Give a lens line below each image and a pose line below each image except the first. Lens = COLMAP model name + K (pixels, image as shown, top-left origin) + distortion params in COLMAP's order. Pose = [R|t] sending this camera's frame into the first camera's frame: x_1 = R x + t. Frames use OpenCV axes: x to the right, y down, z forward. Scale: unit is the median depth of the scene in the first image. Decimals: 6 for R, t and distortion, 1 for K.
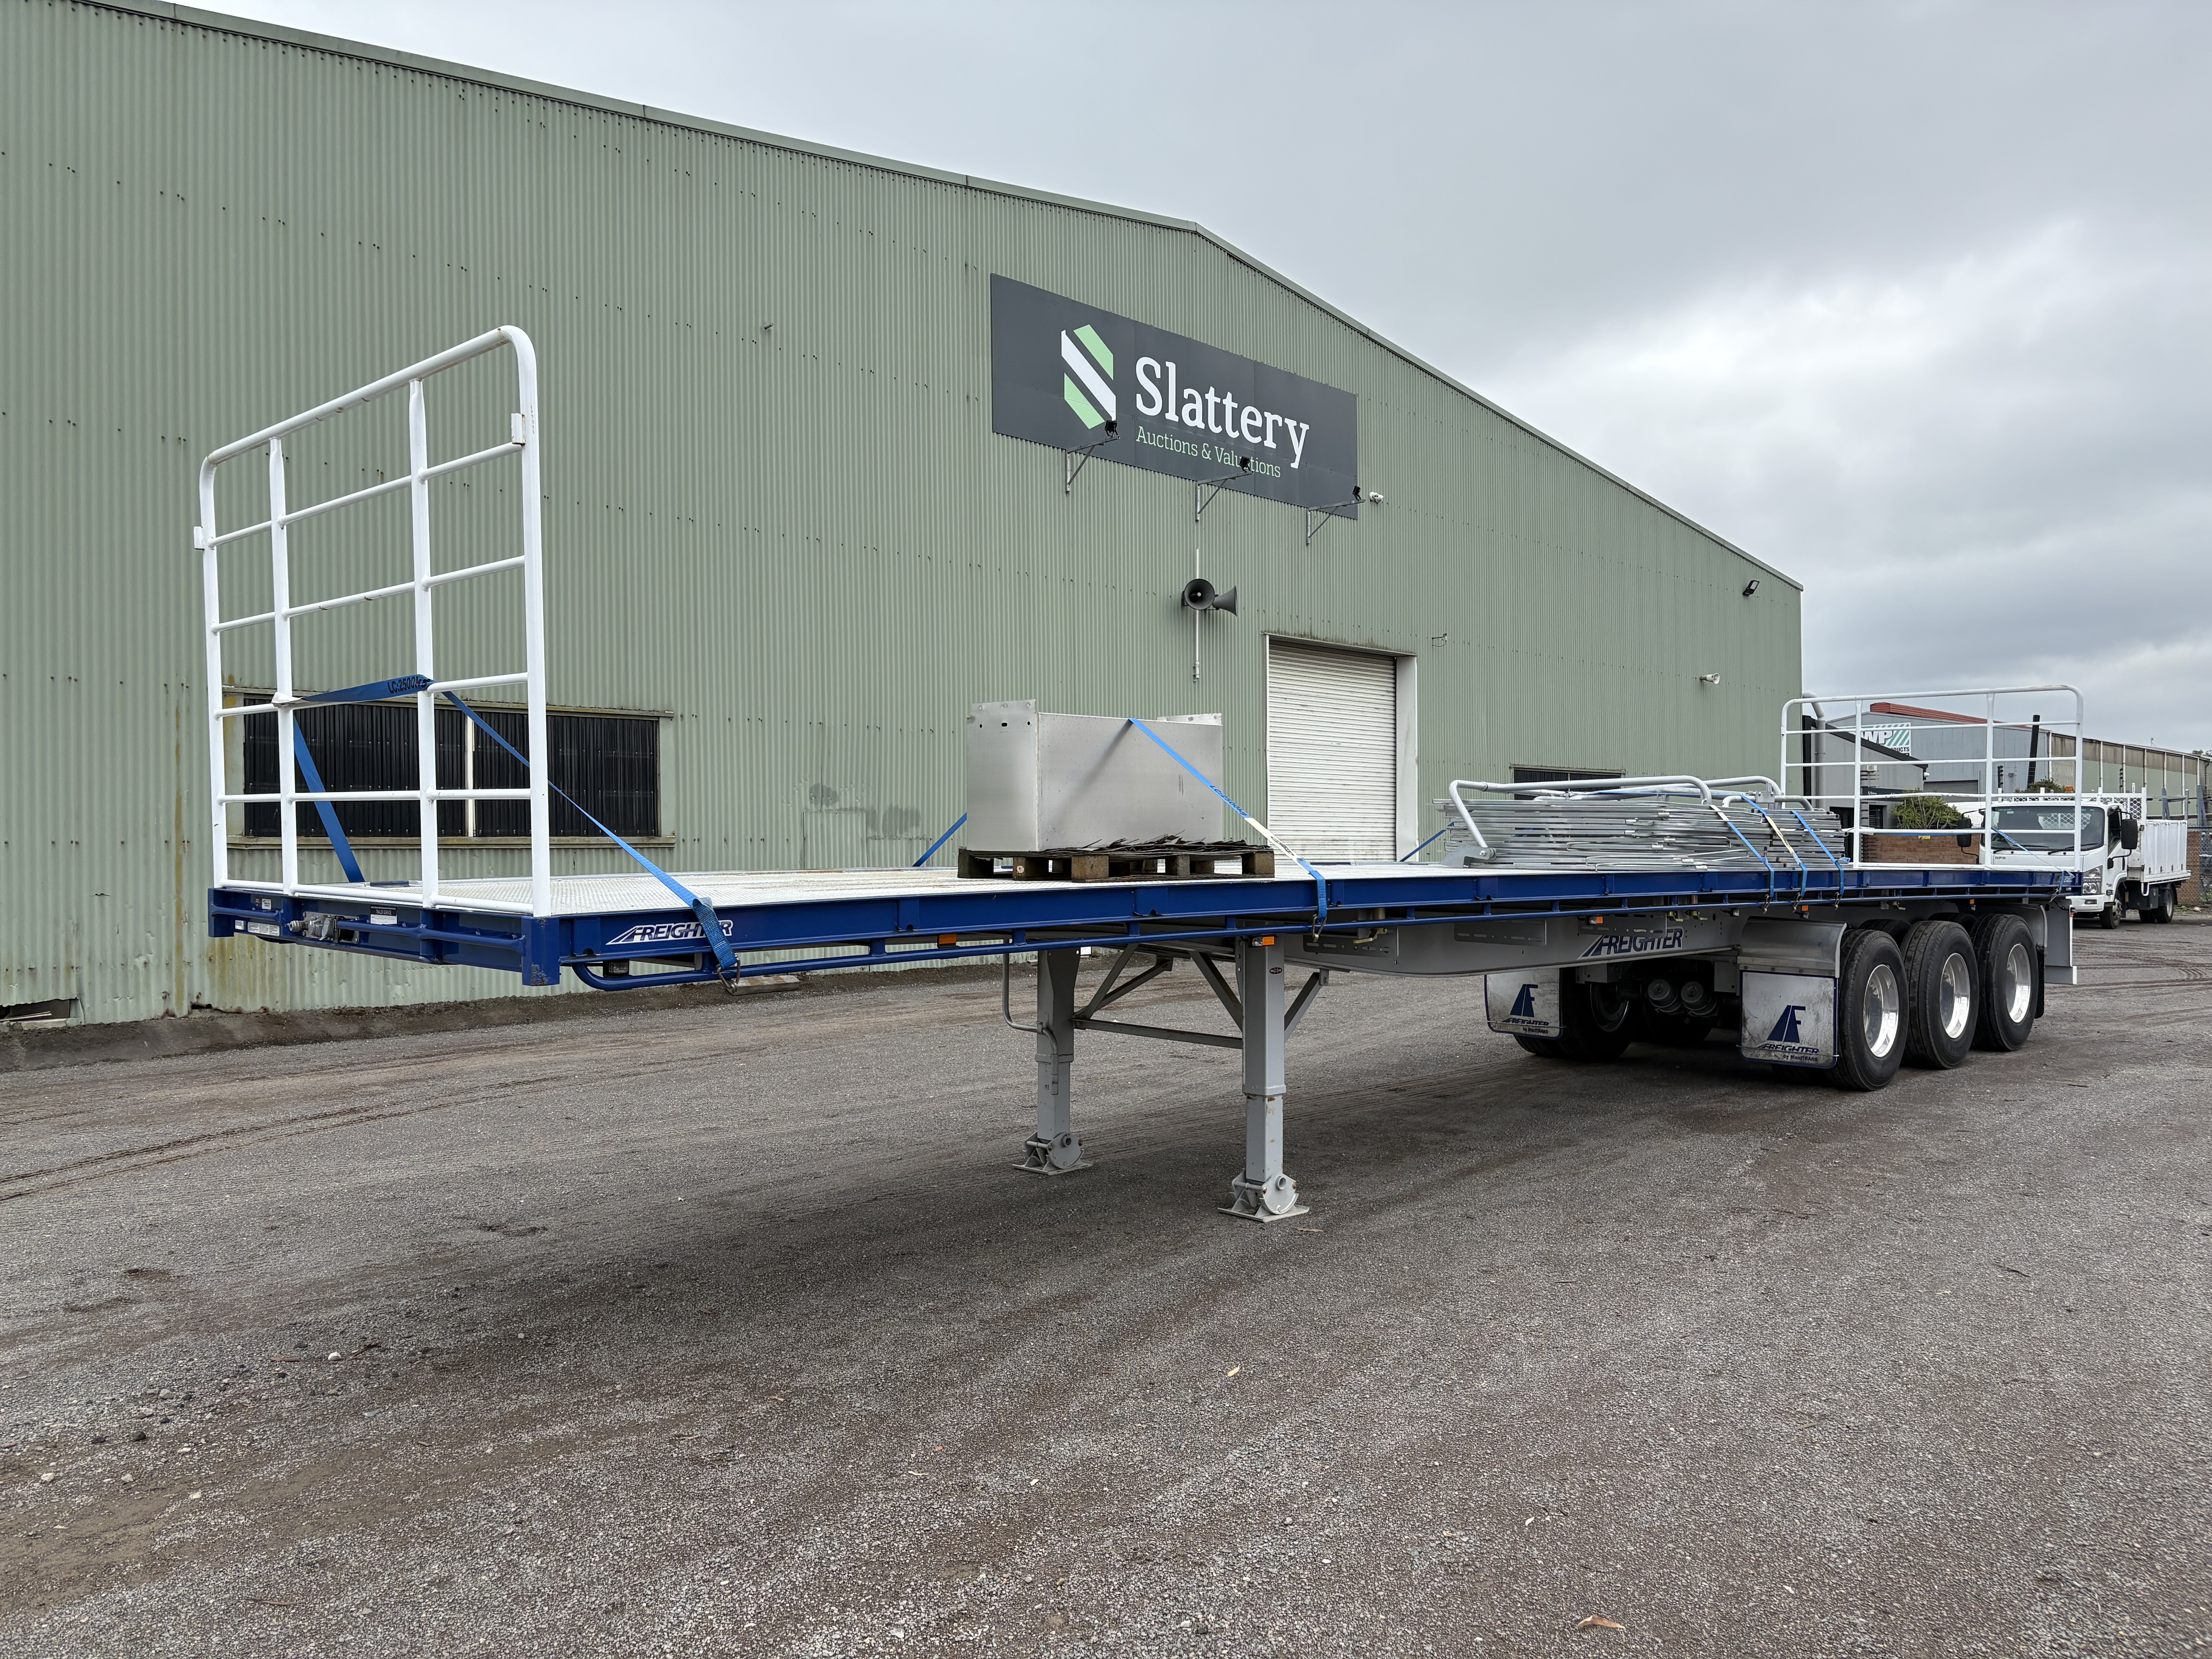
lens RADIAL K [[1679.4, 0, 1105.8], [0, 1679.4, 846.1], [0, 0, 1]] dist [0.054170, 0.002024]
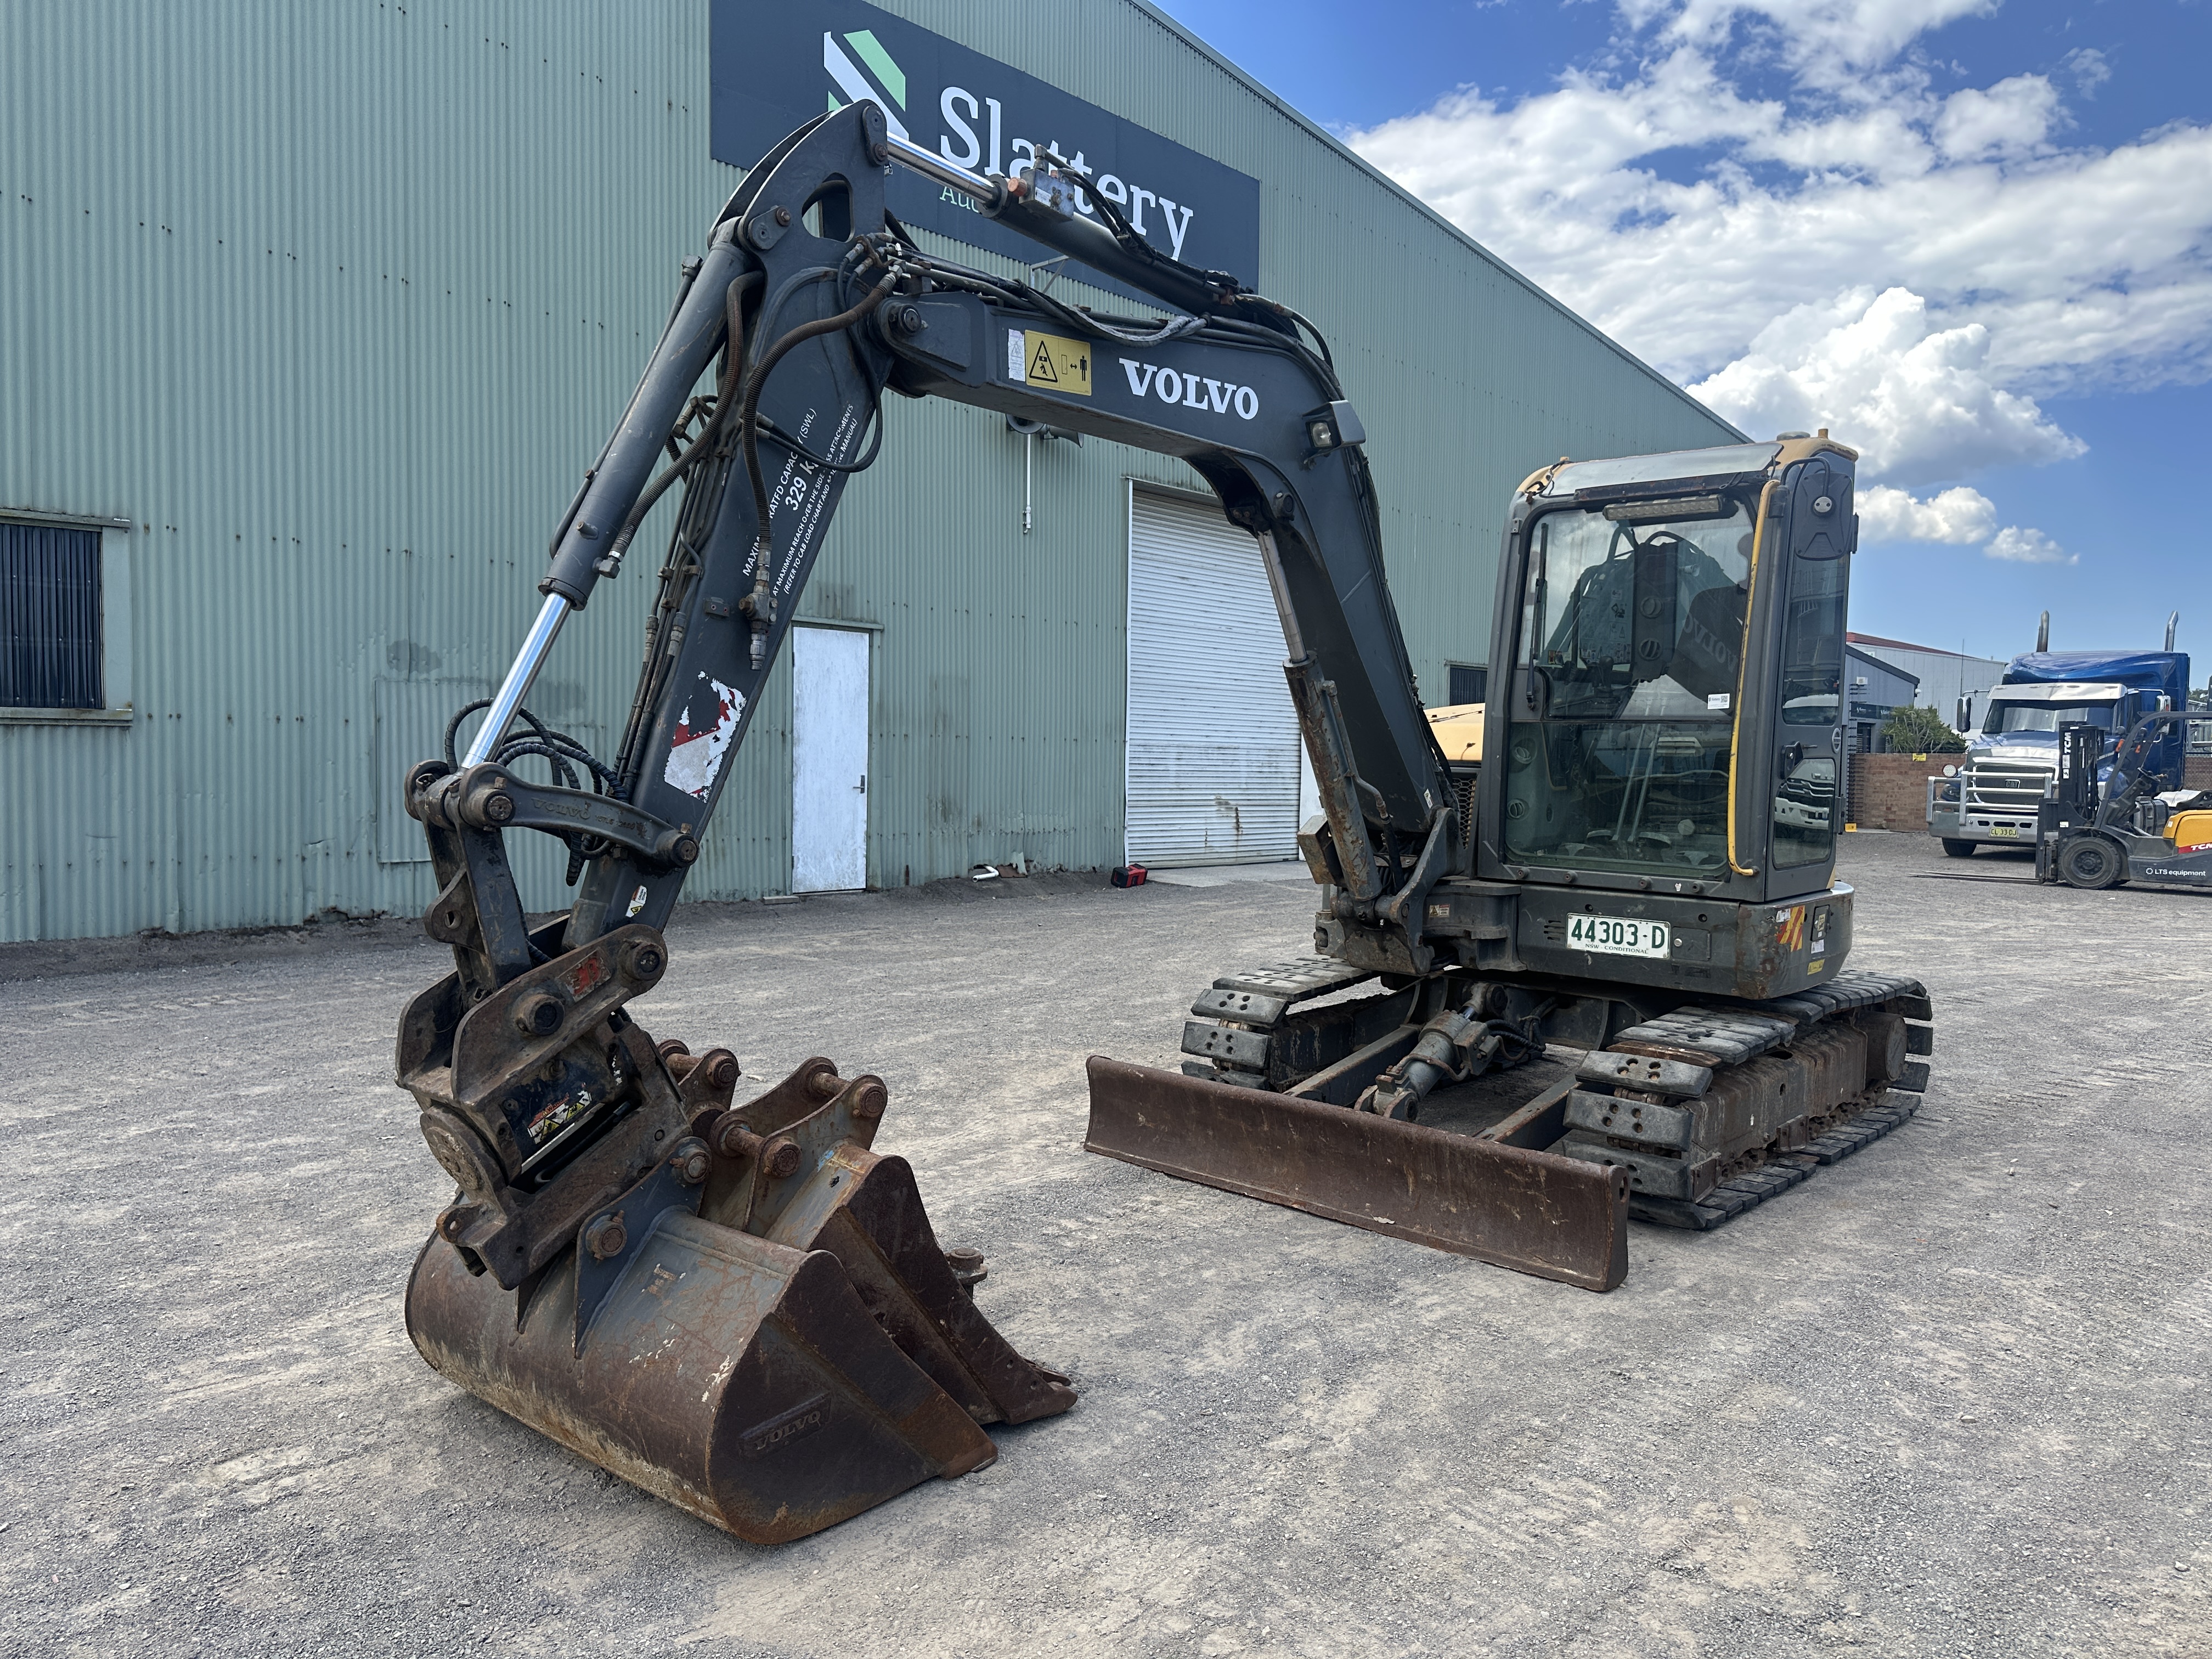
lens RADIAL K [[1557.1, 0, 1104.8], [0, 1557.1, 820.1], [0, 0, 1]] dist [0.033807, -0.061302]
pose [[0.999850, 0.016657, -0.004762, 0.094348], [-0.016469, 0.999178, 0.037033, 0.006211], [0.005375, -0.036949, 0.999303, 0.287592]]
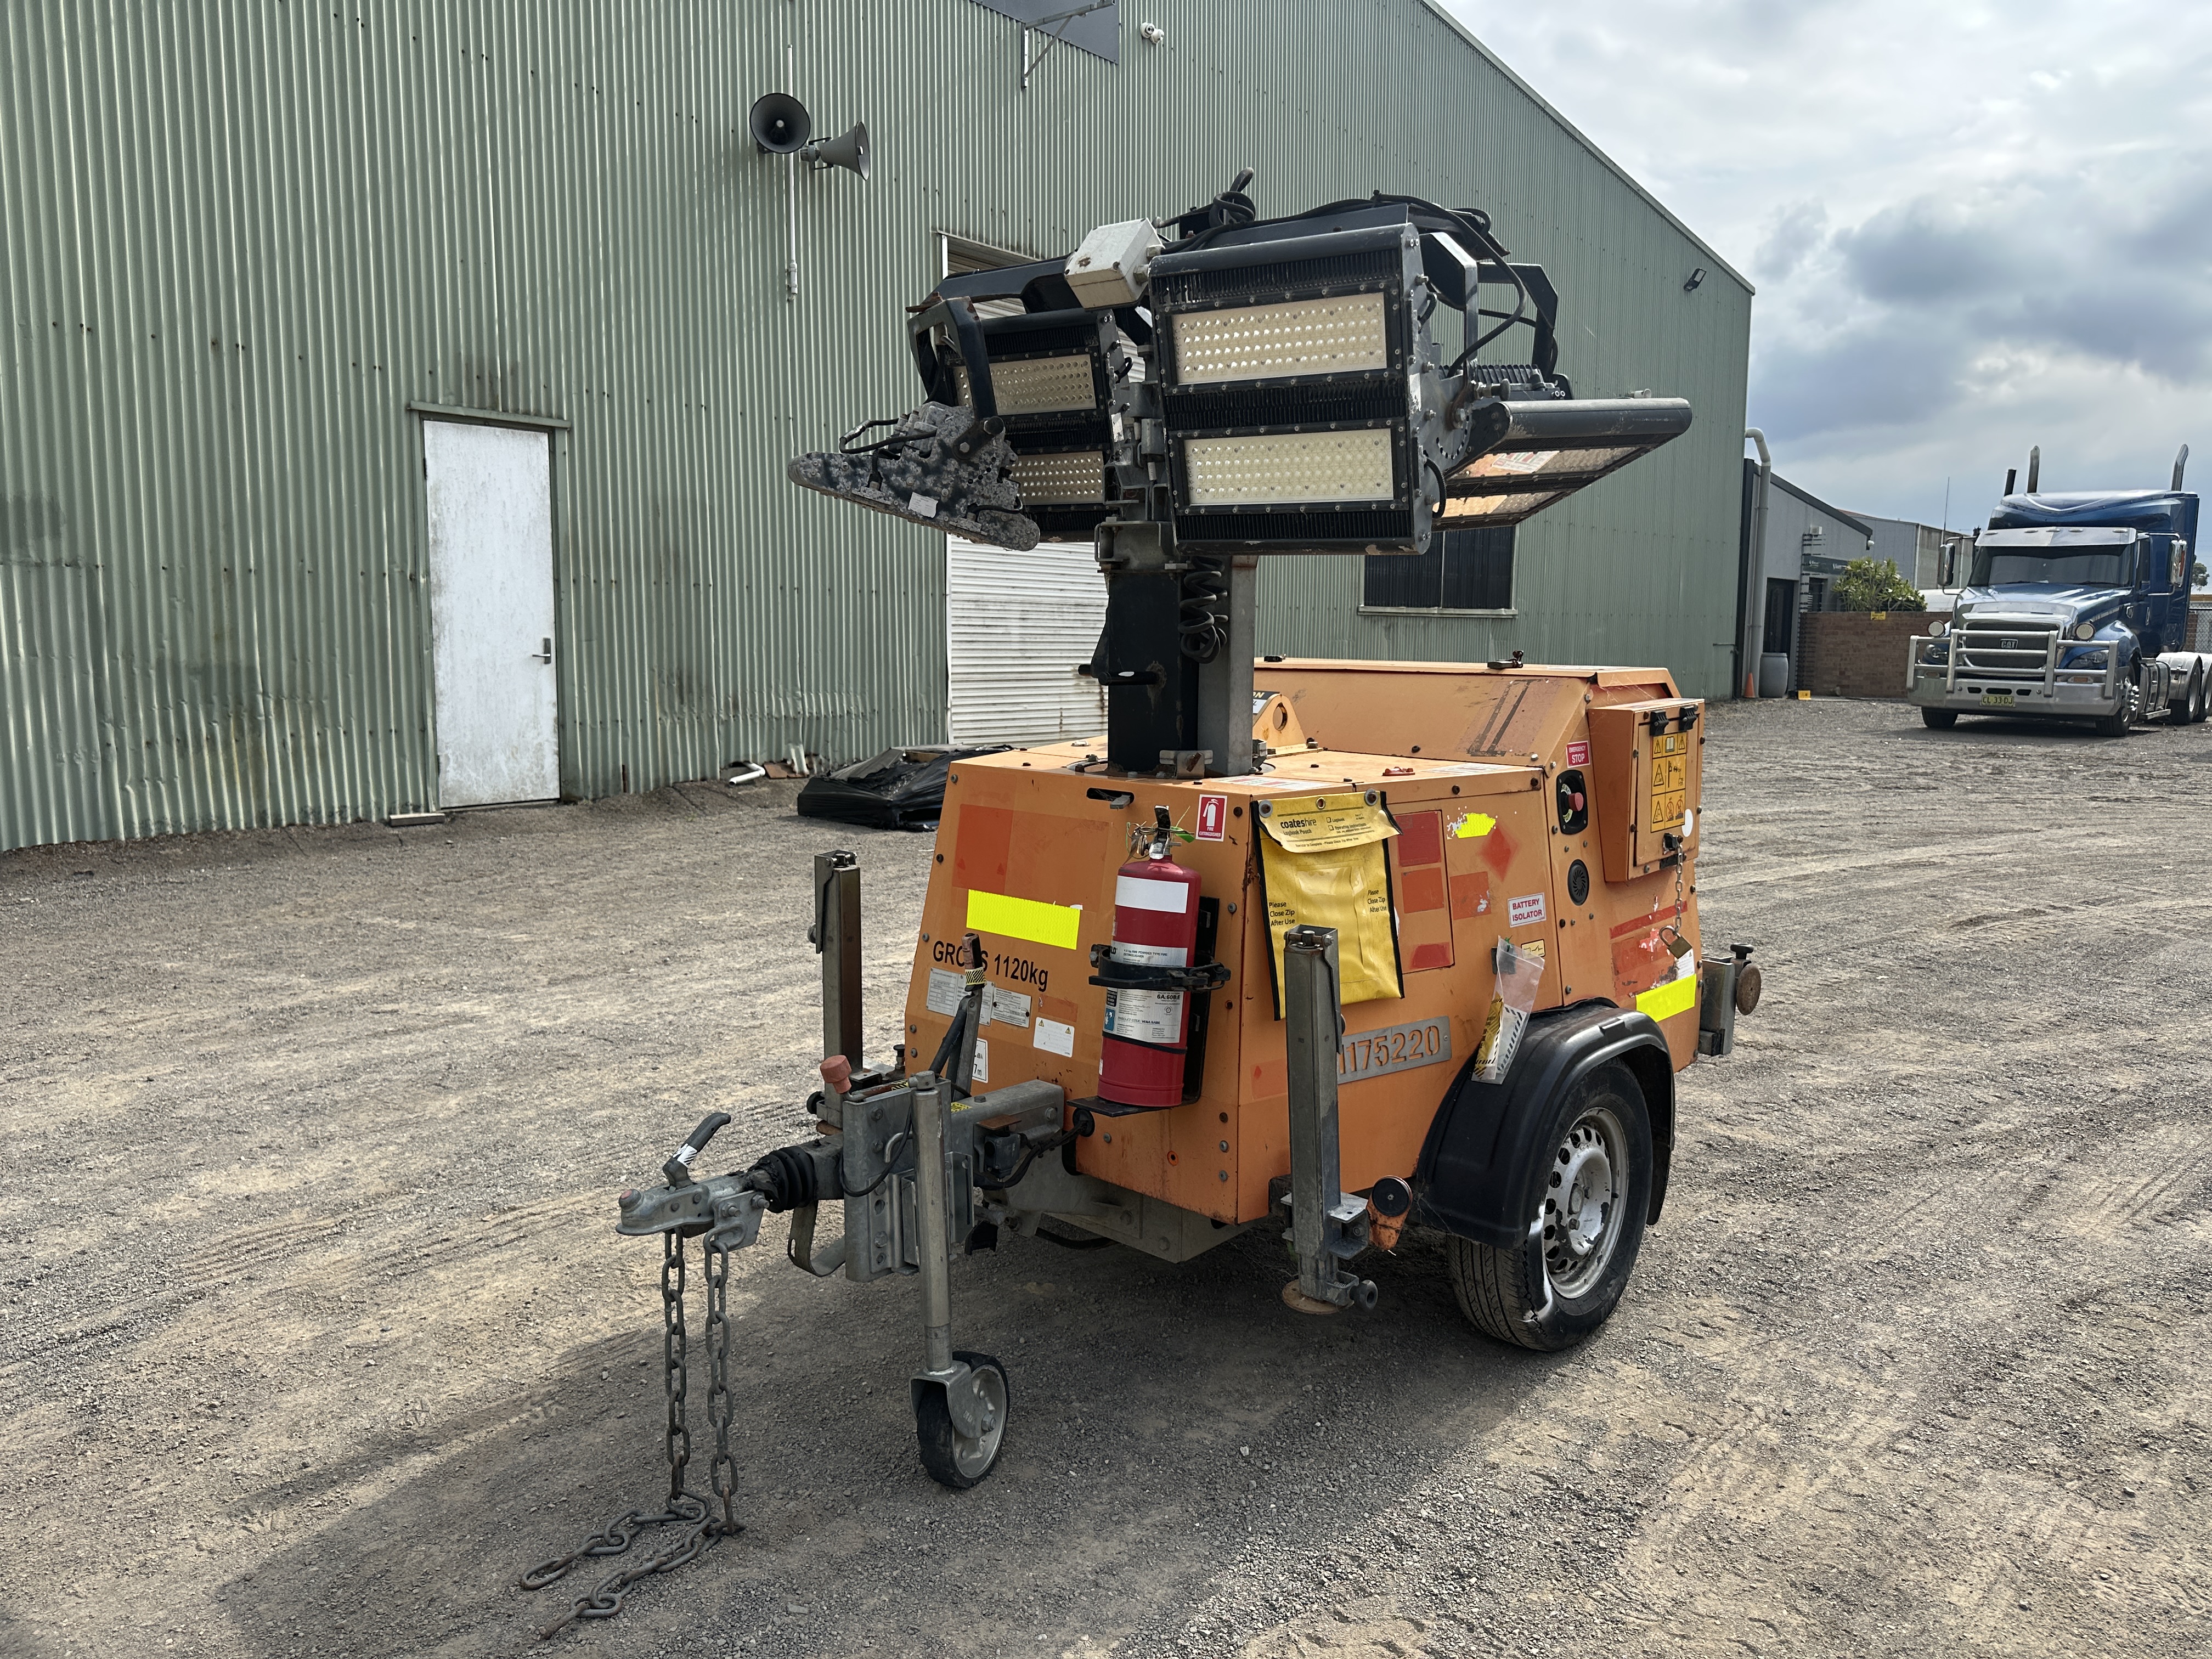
lens RADIAL K [[1557.1, 0, 1104.8], [0, 1557.1, 820.1], [0, 0, 1]] dist [0.033807, -0.061302]
pose [[0.998656, 0.004197, 0.051657, 0.130335], [-0.010329, 0.992839, 0.119016, 0.009609], [-0.050788, -0.119389, 0.991548, 0.458938]]
